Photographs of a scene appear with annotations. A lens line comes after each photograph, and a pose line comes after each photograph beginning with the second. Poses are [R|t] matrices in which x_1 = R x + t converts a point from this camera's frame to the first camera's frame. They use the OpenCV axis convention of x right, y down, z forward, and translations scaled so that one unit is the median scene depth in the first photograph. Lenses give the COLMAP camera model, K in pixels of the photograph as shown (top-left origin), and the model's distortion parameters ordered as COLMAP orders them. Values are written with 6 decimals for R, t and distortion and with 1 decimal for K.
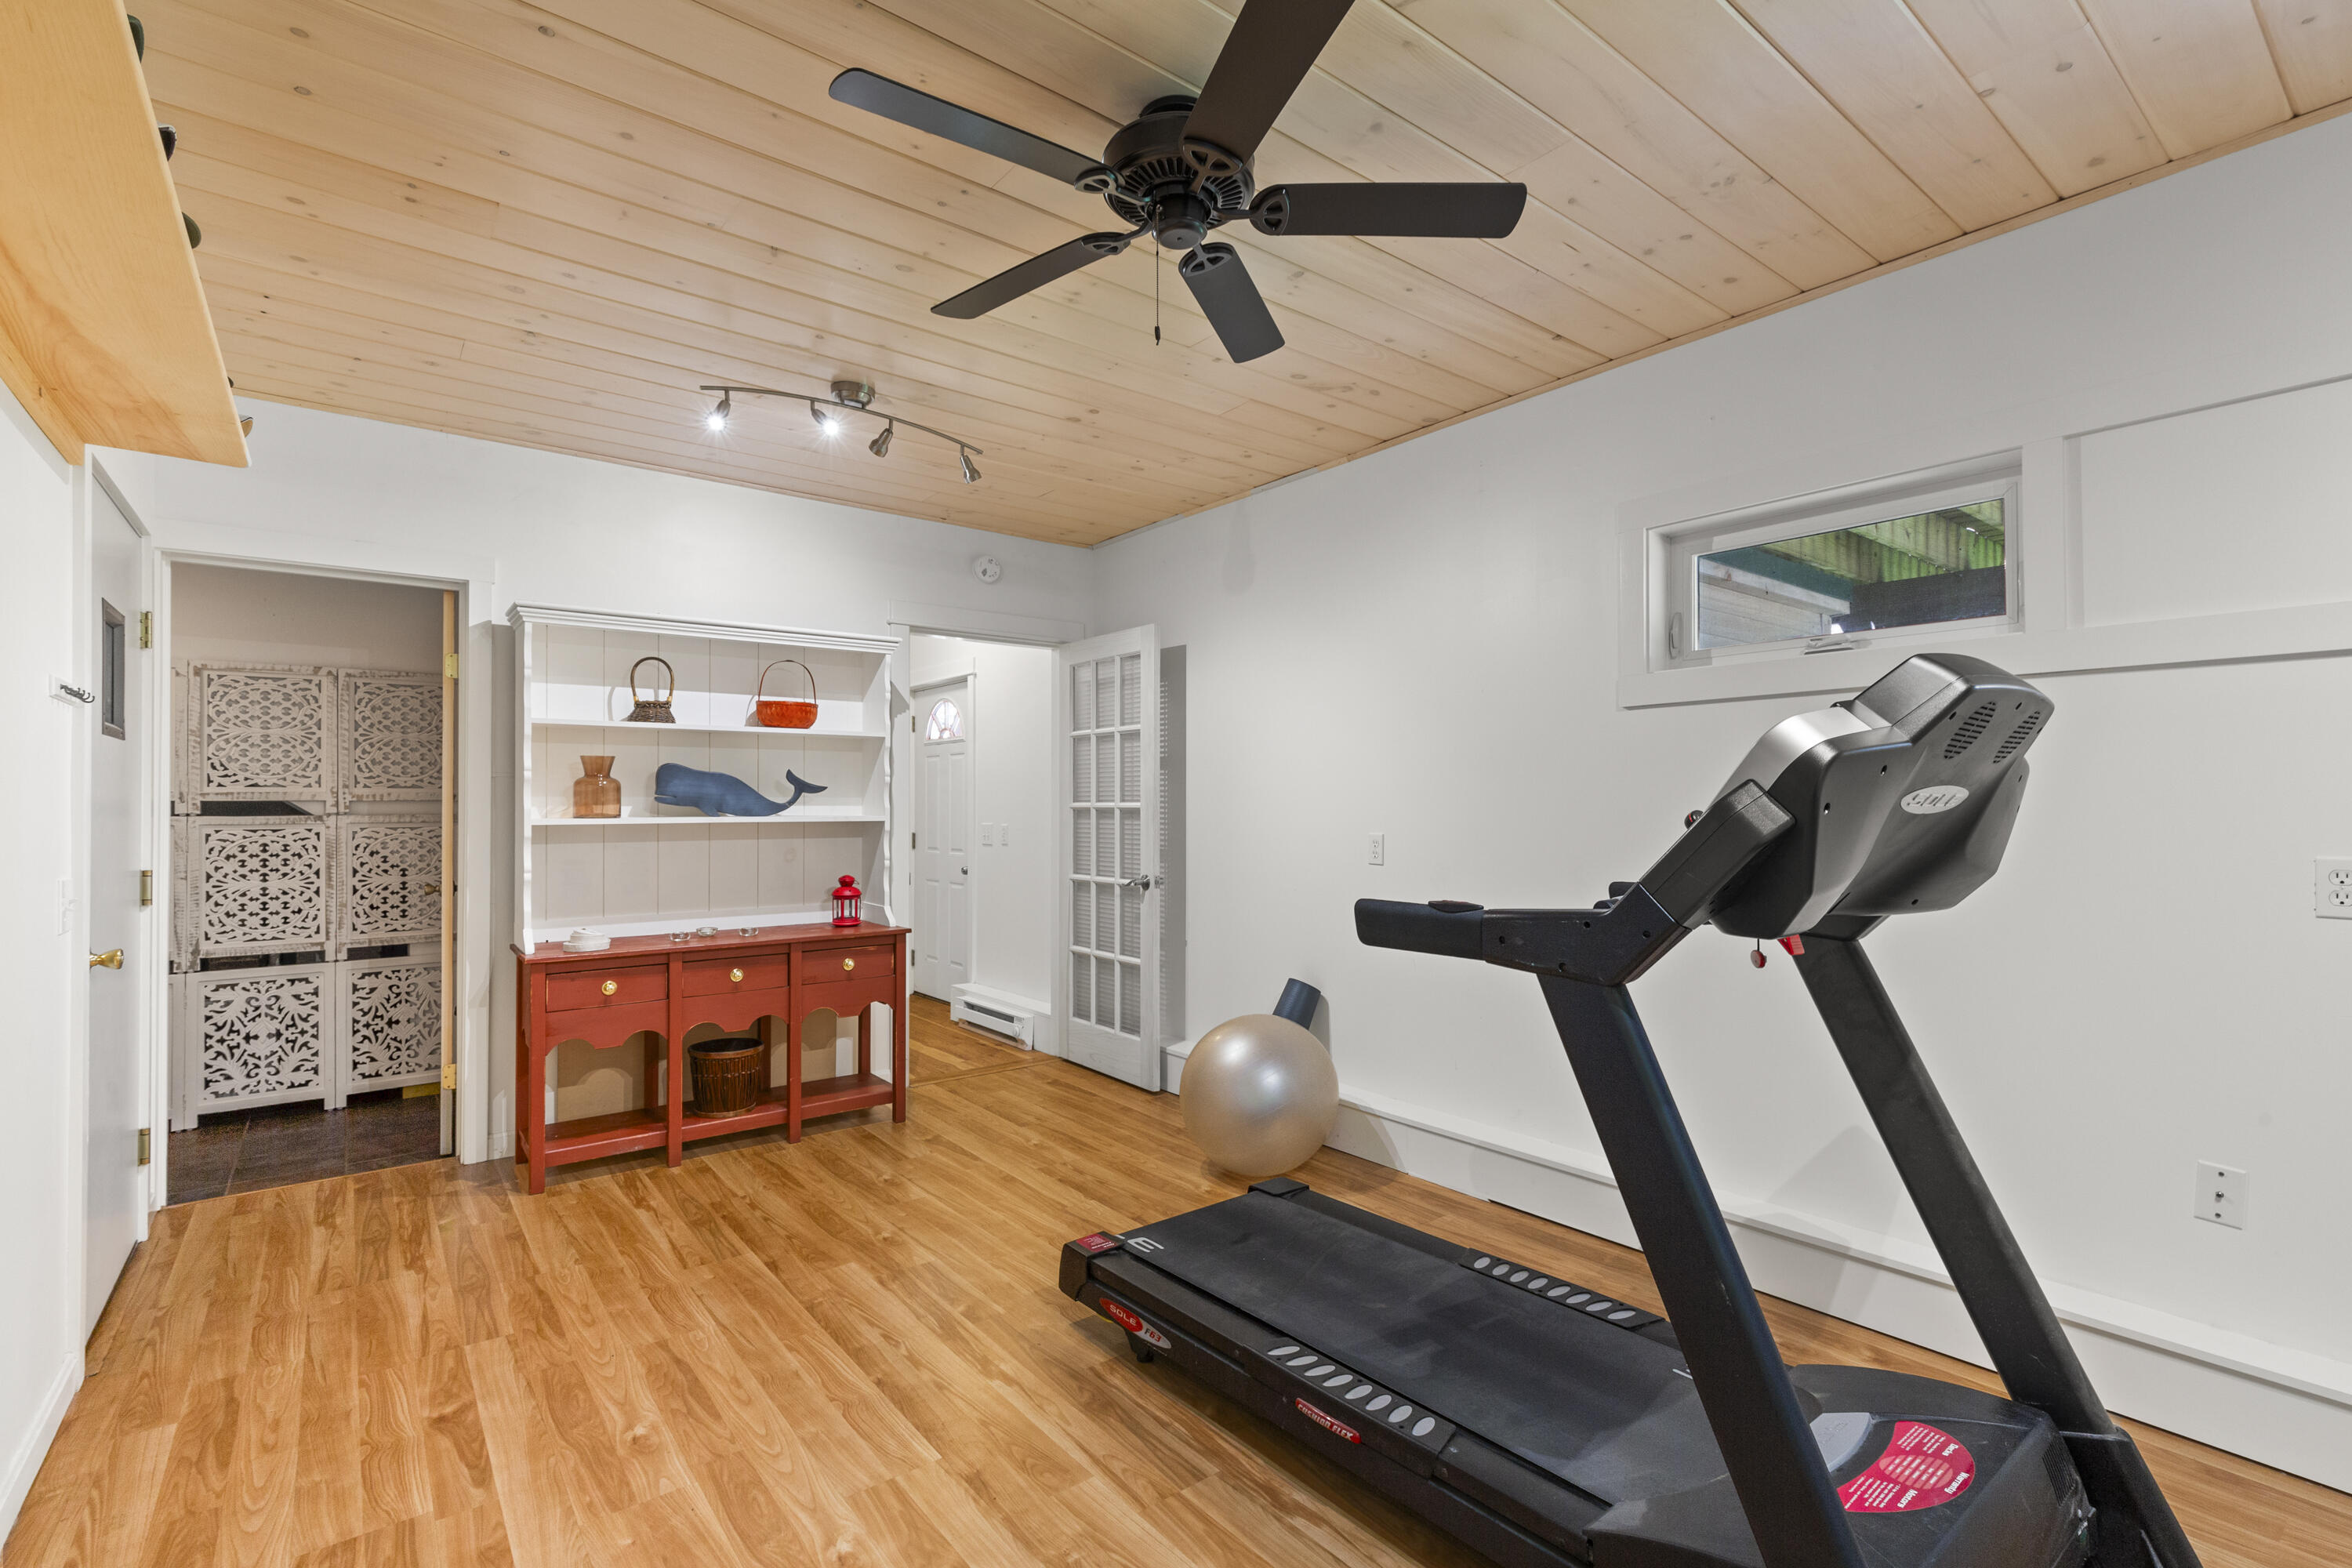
lens RADIAL K [[1070.6, 0, 1179.5], [0, 1070.6, 789.0], [0, 0, 1]] dist [0.002841, -0.000055]
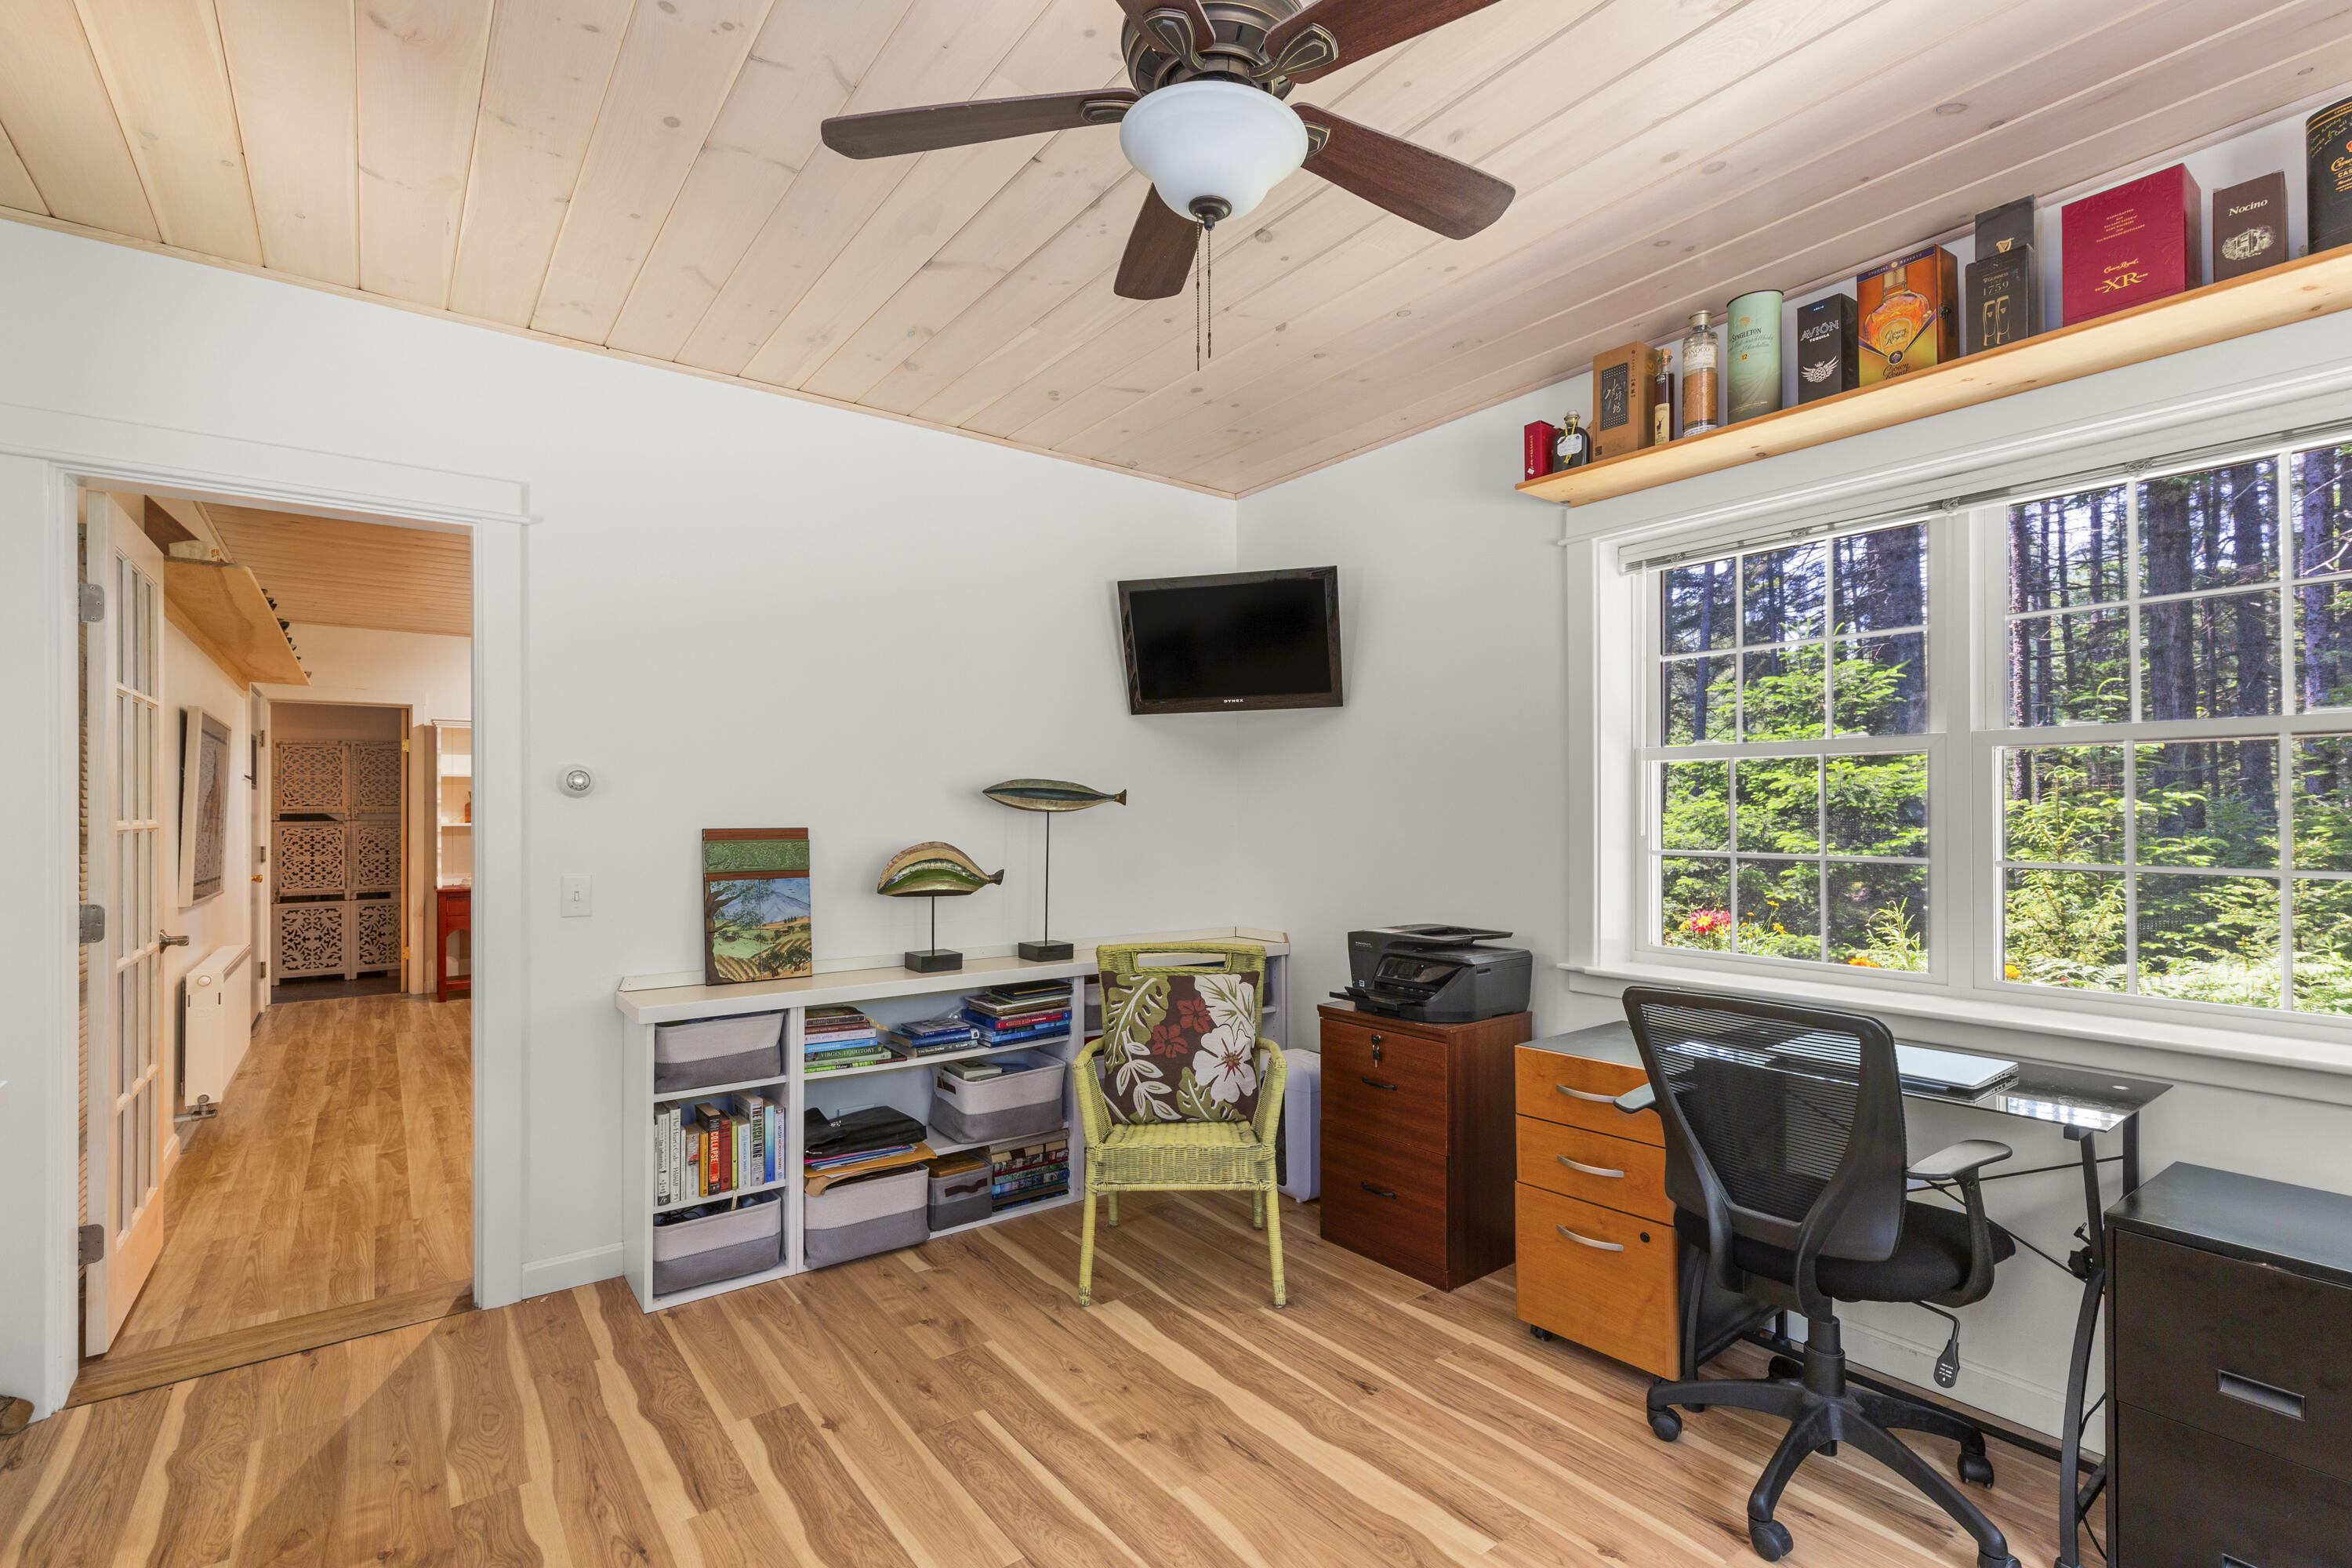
lens RADIAL K [[1070.6, 0, 1166.6], [0, 1070.6, 794.2], [0, 0, 1]] dist [0.002841, -0.000055]
pose [[0.999651, -0.002704, -0.026264, 0.685063], [0.002790, 0.999991, 0.003229, -0.024205], [0.026255, -0.003301, 0.999650, -0.829785]]
